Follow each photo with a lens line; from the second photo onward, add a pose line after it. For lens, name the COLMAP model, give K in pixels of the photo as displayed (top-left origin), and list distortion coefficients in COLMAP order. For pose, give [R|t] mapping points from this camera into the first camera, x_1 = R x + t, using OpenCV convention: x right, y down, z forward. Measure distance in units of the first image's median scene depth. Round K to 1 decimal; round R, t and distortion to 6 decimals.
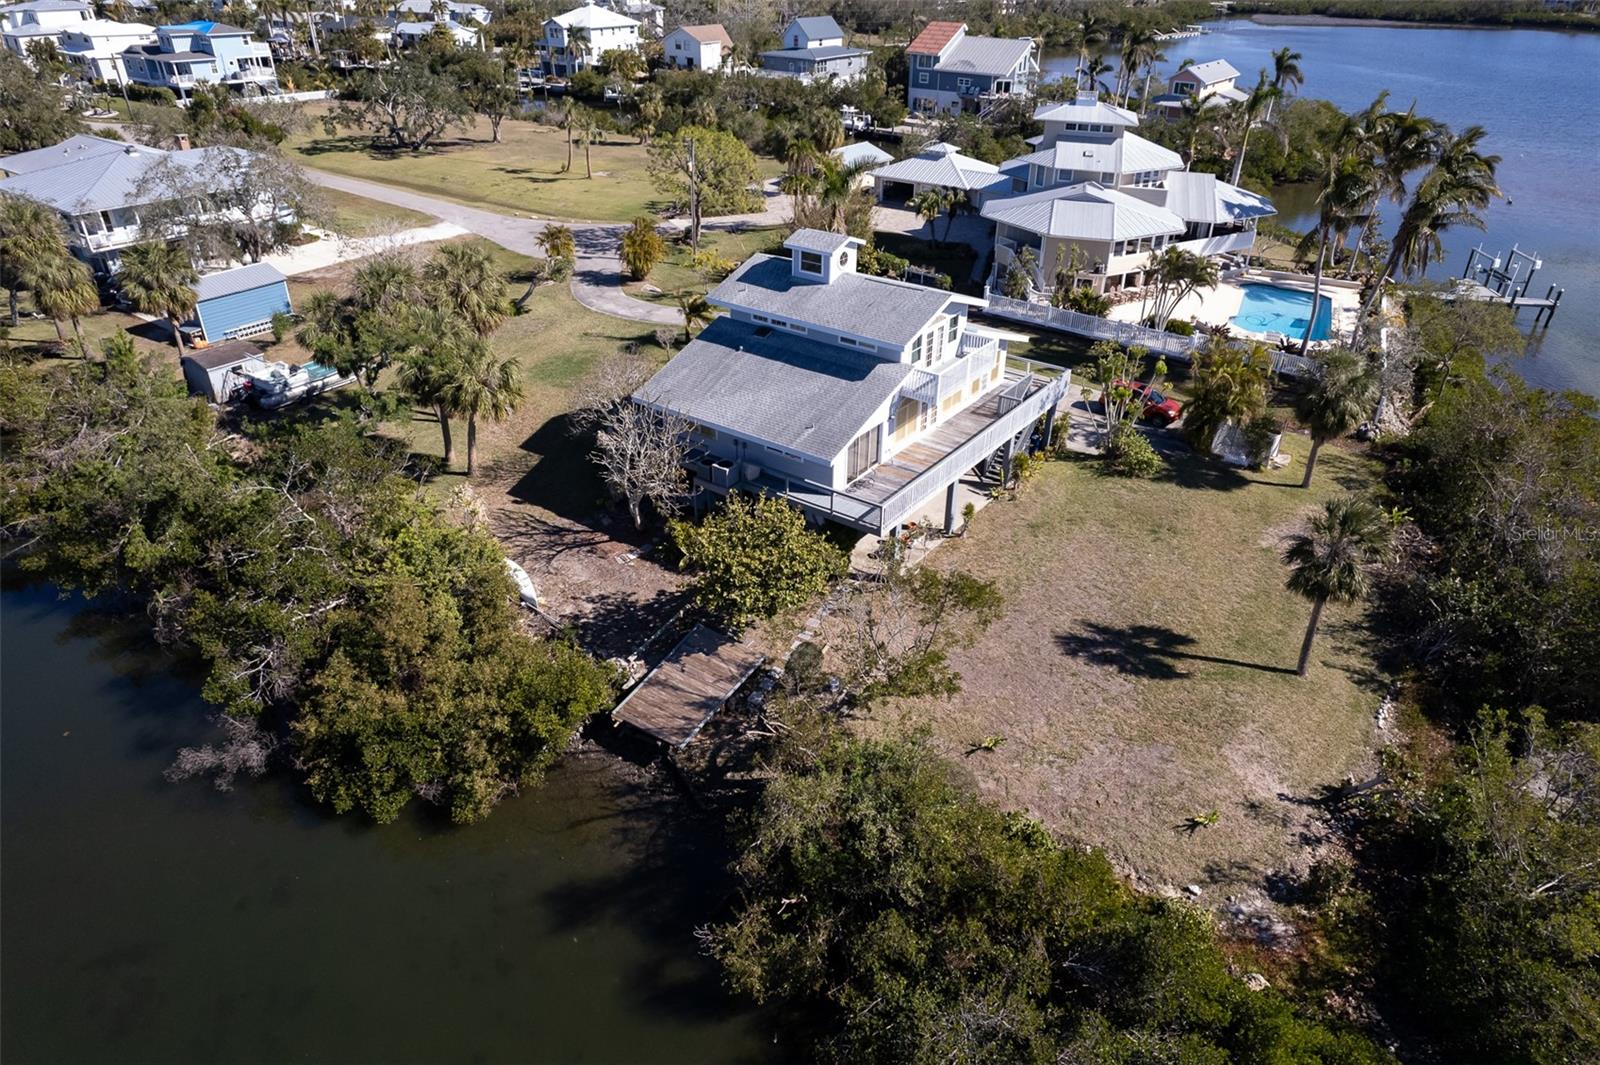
lens RADIAL K [[1025.5, 0, 808.2], [0, 1025.5, 537.0], [0, 0, 1]] dist [-0.078347, 0.071360]
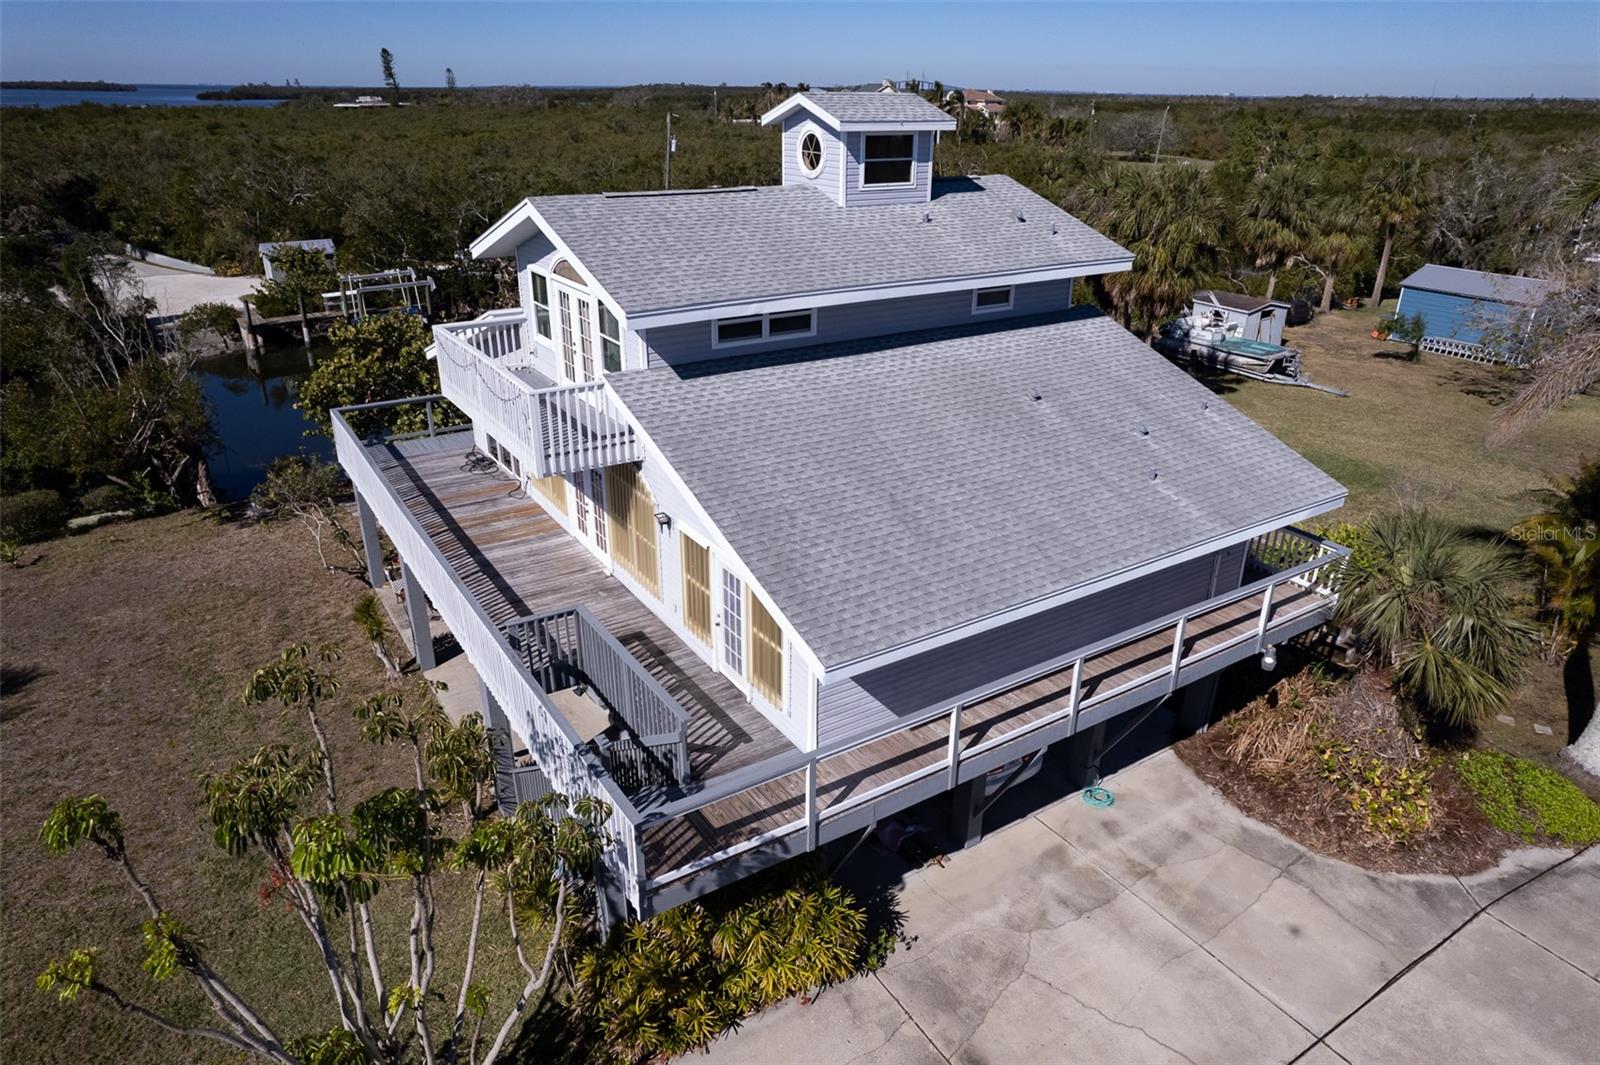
lens RADIAL K [[1025.5, 0, 809.3], [0, 1025.5, 540.6], [0, 0, 1]] dist [-0.078347, 0.071360]
pose [[-0.363613, 0.365435, -0.856879, 0.426619], [-0.488443, 0.708466, 0.509410, -0.350354], [0.793227, 0.603765, -0.079114, 1.063671]]
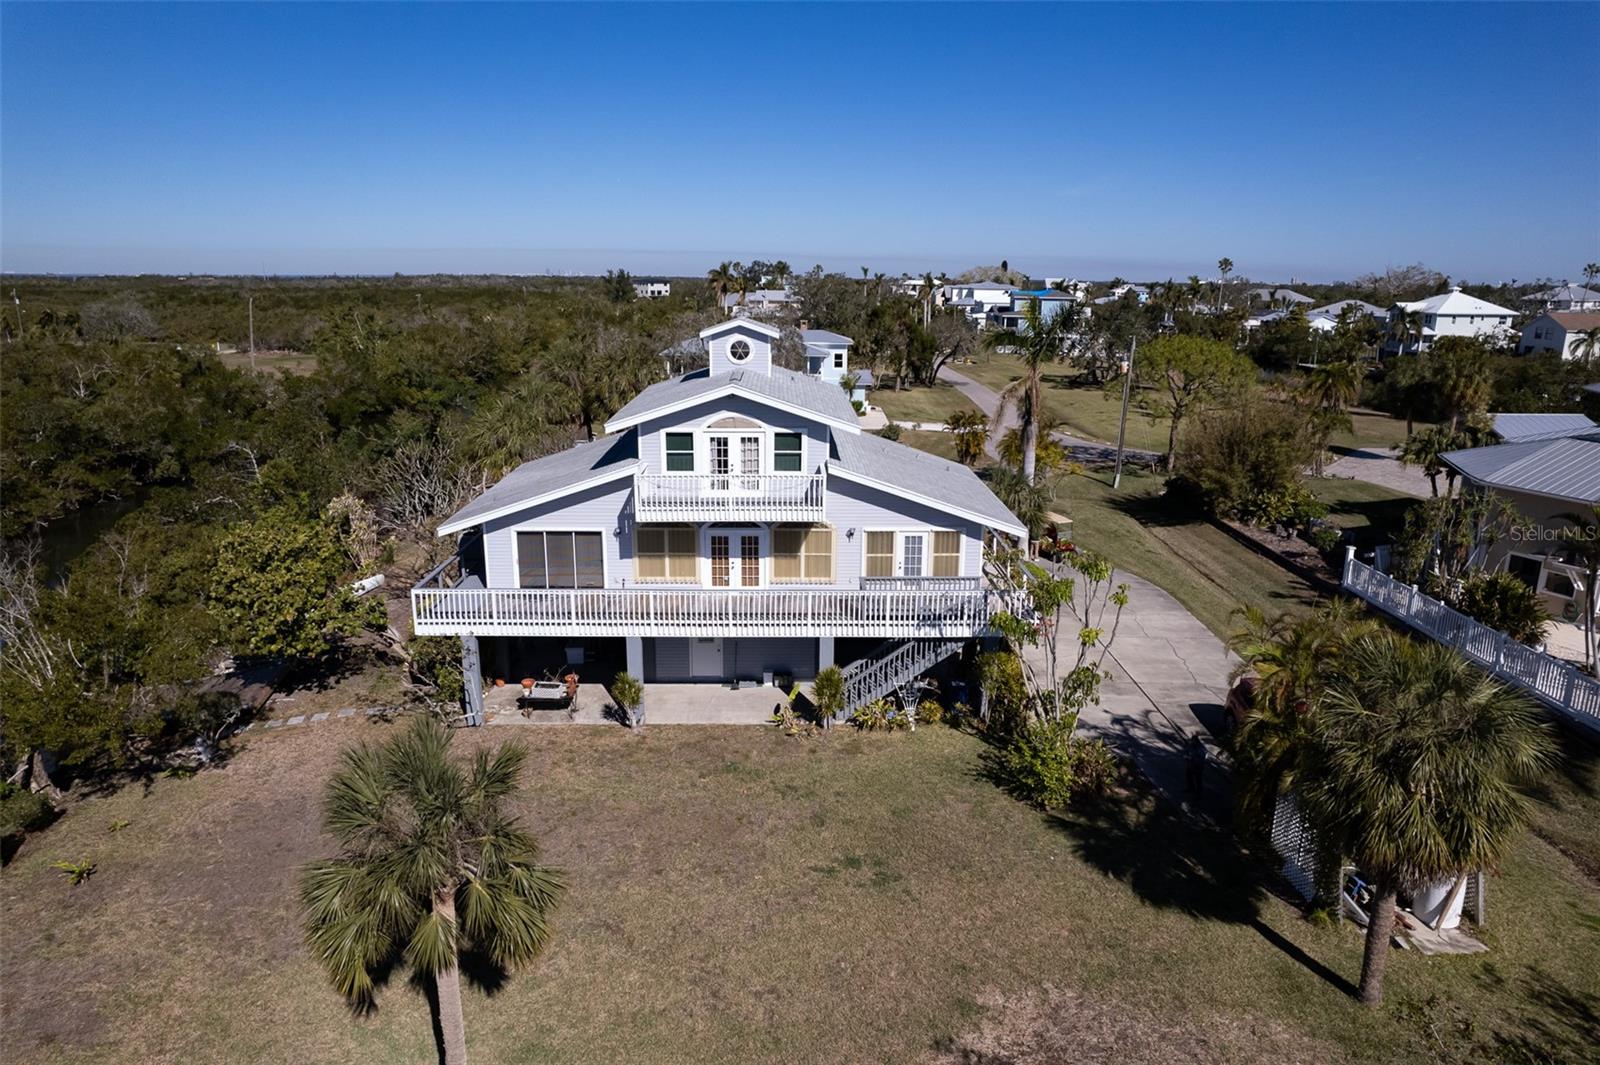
lens RADIAL K [[1025.5, 0, 809.1], [0, 1025.5, 537.7], [0, 0, 1]] dist [-0.078347, 0.071360]
pose [[0.602898, 0.190638, -0.774708, 0.644801], [-0.407511, 0.908391, -0.093602, -0.089309], [0.685893, 0.372134, 0.625353, 0.574456]]
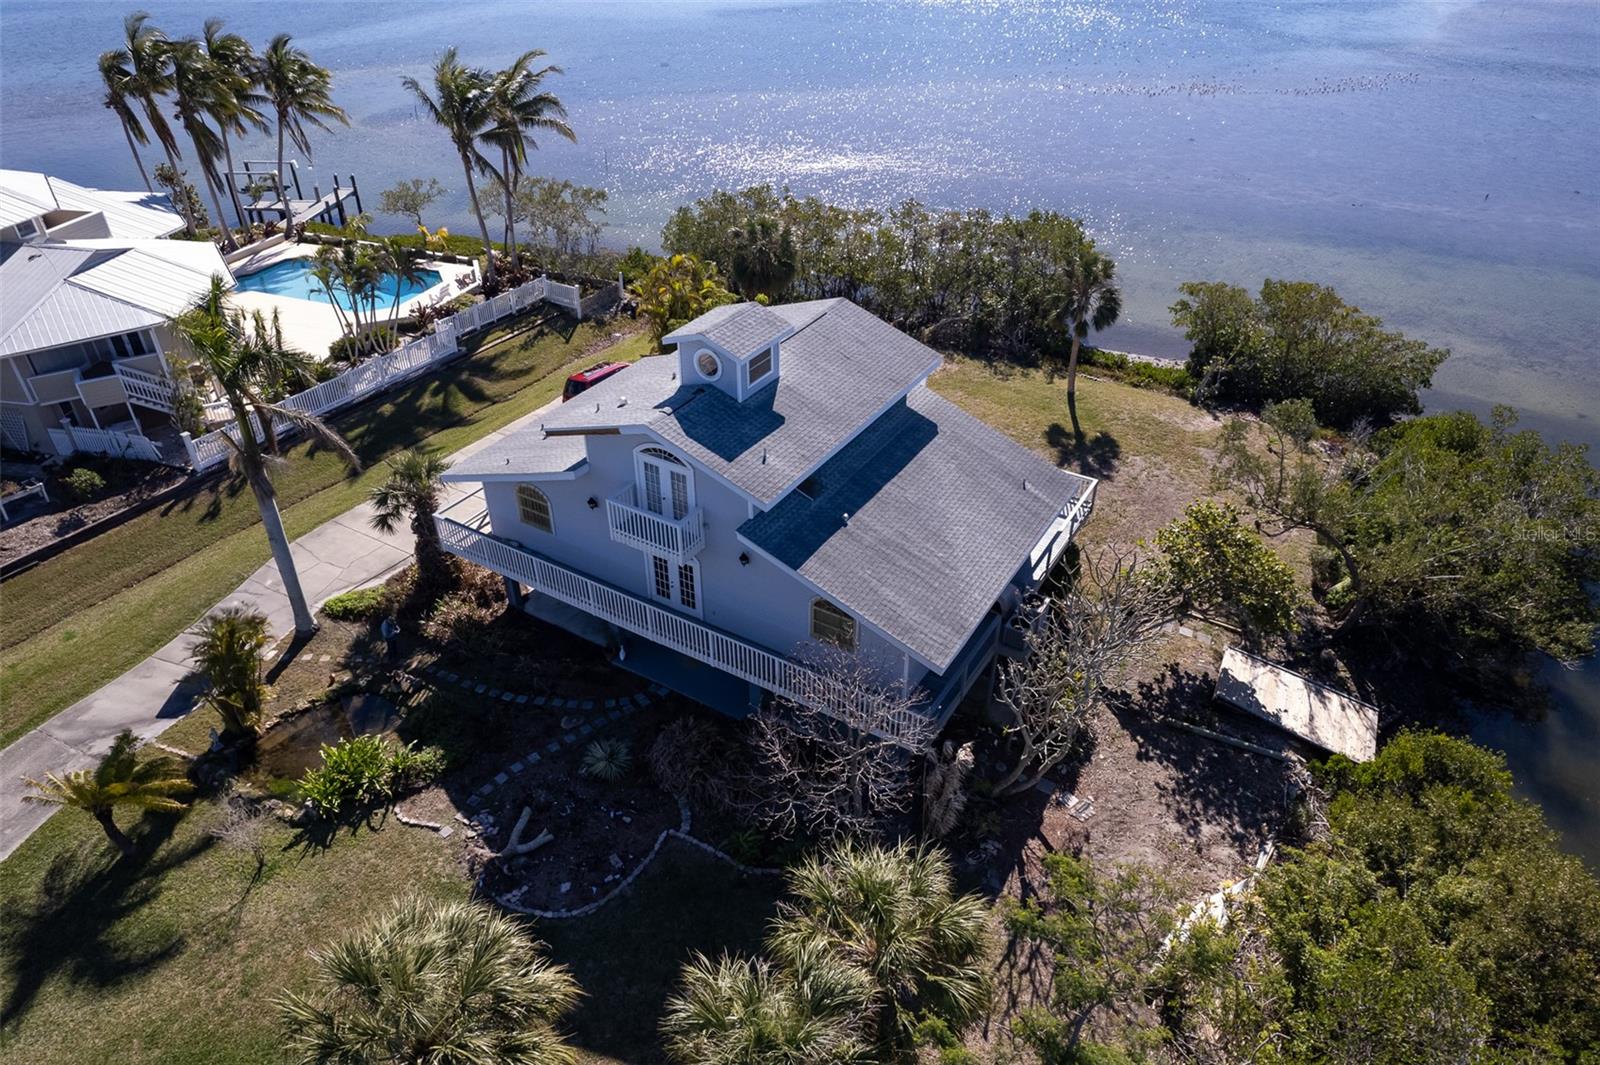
lens RADIAL K [[1025.5, 0, 806.8], [0, 1025.5, 536.7], [0, 0, 1]] dist [-0.078347, 0.071360]
pose [[-0.077923, -0.575939, 0.813770, -0.539361], [0.501108, 0.683022, 0.531387, -0.485515], [-0.861870, 0.449194, 0.235384, 0.820950]]
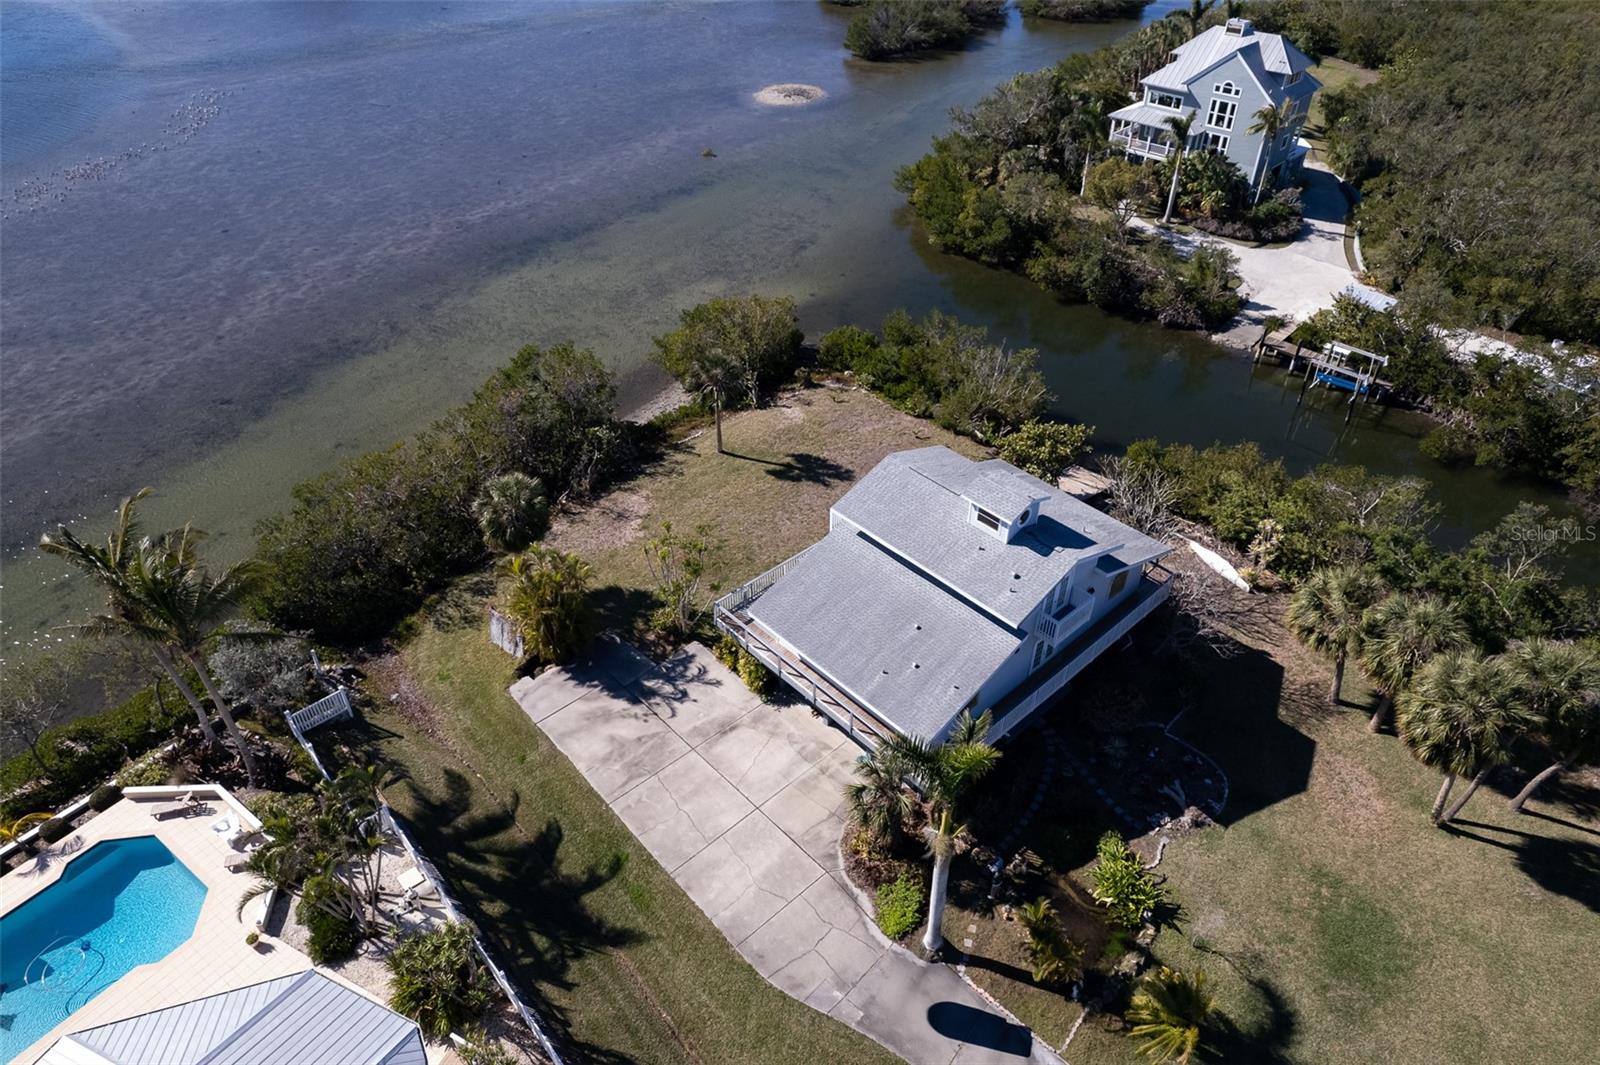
lens RADIAL K [[1025.5, 0, 805.8], [0, 1025.5, 539.1], [0, 0, 1]] dist [-0.078347, 0.071360]
pose [[-0.979953, -0.137940, 0.143751, 0.054596], [0.085031, 0.362938, 0.927925, -1.096892], [-0.180171, 0.921547, -0.343933, 1.318131]]
